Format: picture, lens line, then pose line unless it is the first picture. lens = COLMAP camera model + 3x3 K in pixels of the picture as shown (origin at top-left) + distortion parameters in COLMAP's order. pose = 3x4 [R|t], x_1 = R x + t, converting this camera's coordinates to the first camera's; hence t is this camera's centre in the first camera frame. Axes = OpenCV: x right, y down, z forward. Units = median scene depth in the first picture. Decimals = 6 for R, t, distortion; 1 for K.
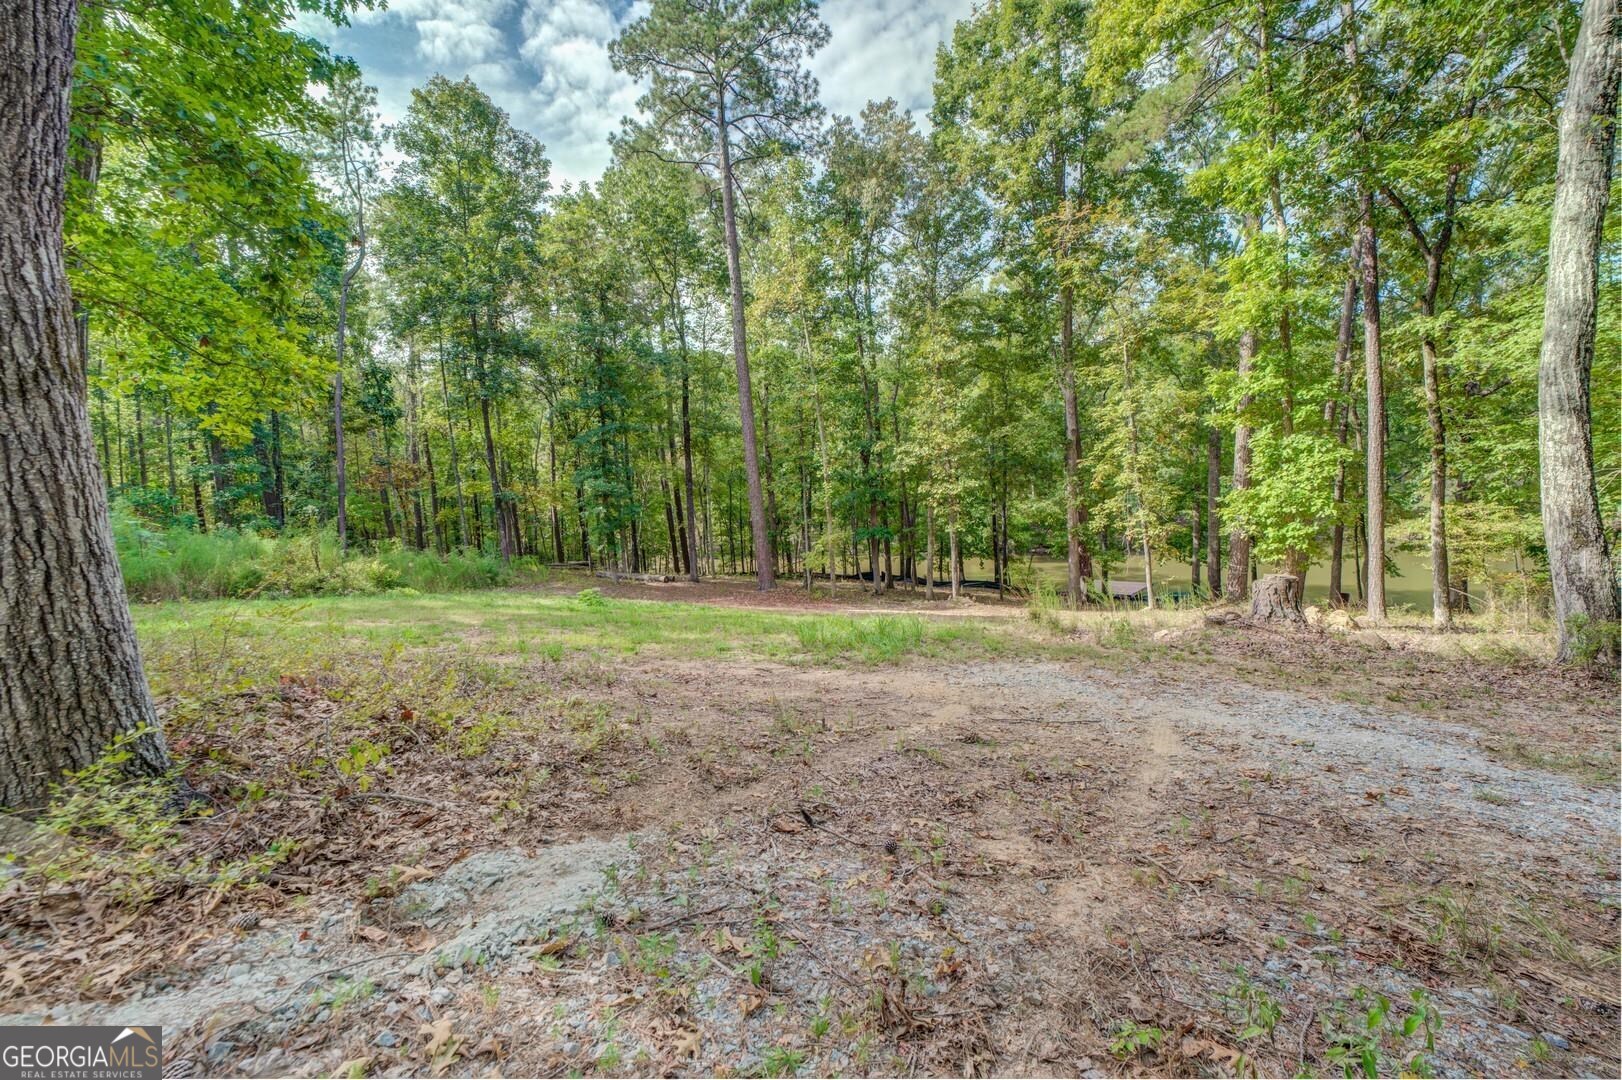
lens RADIAL K [[656.8, 0, 793.4], [0, 656.8, 542.1], [0, 0, 1]] dist [-0.019907, 0.000420]
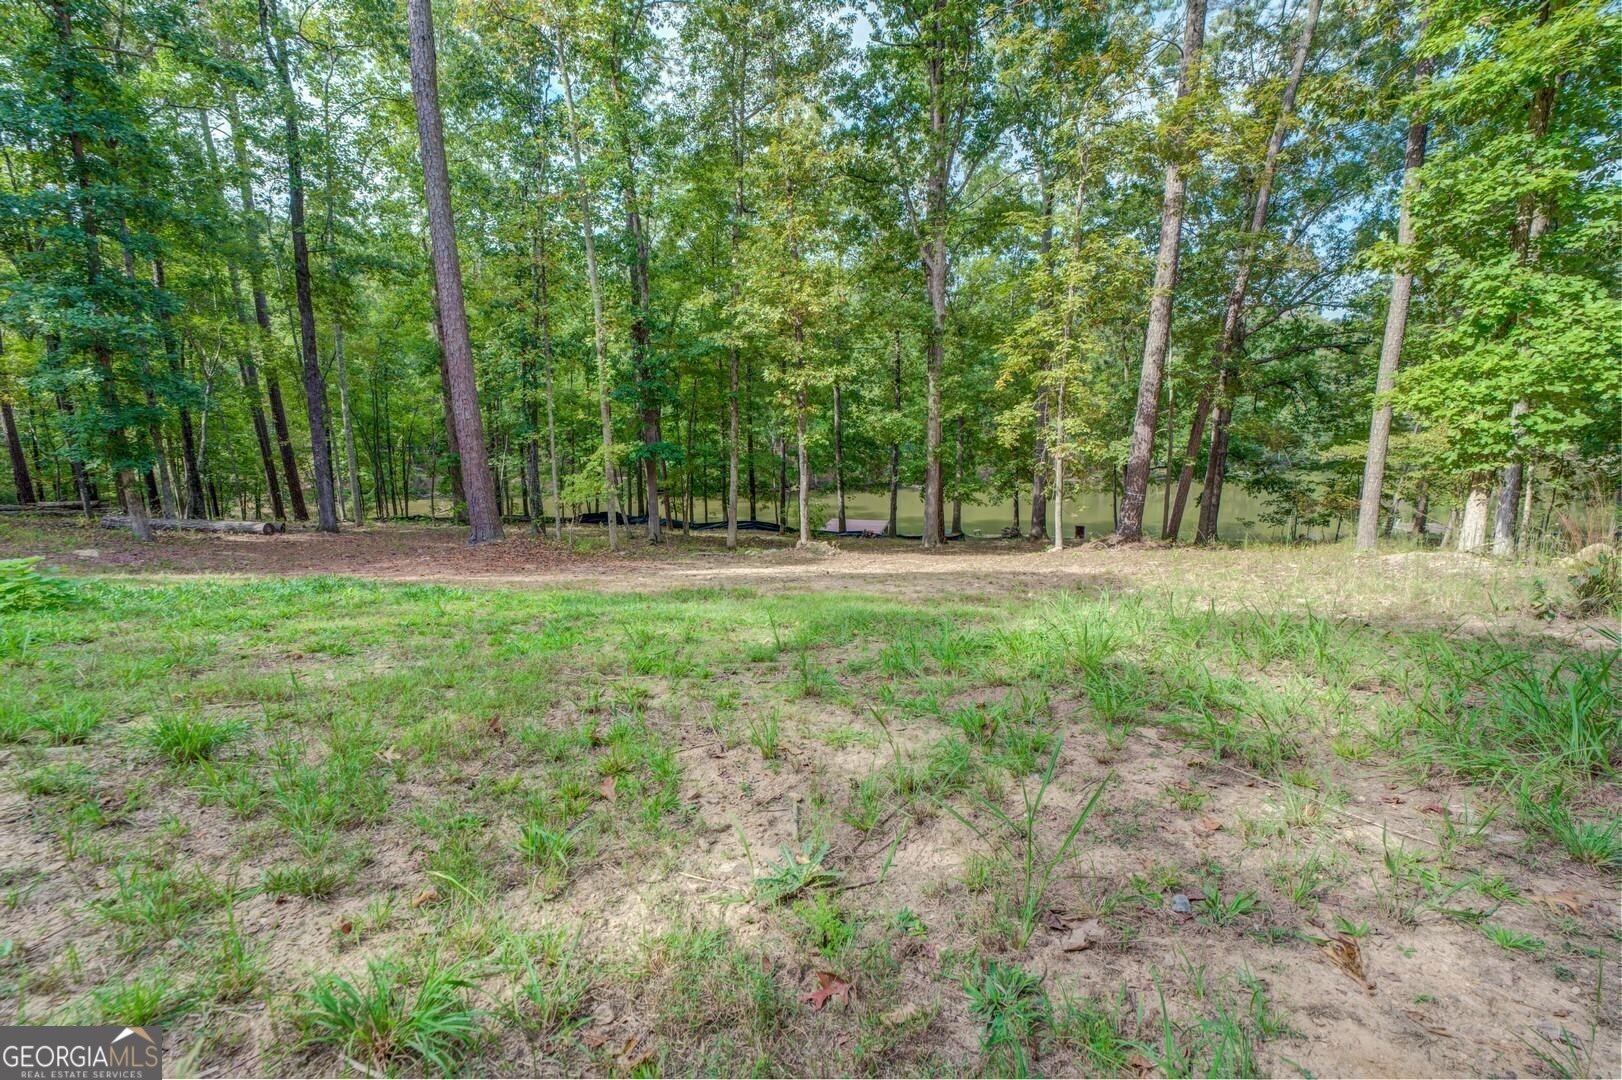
lens RADIAL K [[715.3, 0, 811.0], [0, 715.3, 540.0], [0, 0, 1]] dist [-0.000546, 0.000080]
pose [[0.890679, -0.029050, 0.453703, -0.085914], [-0.006133, 0.997098, 0.075883, 0.024670], [-0.454591, -0.070370, 0.887916, 0.368616]]
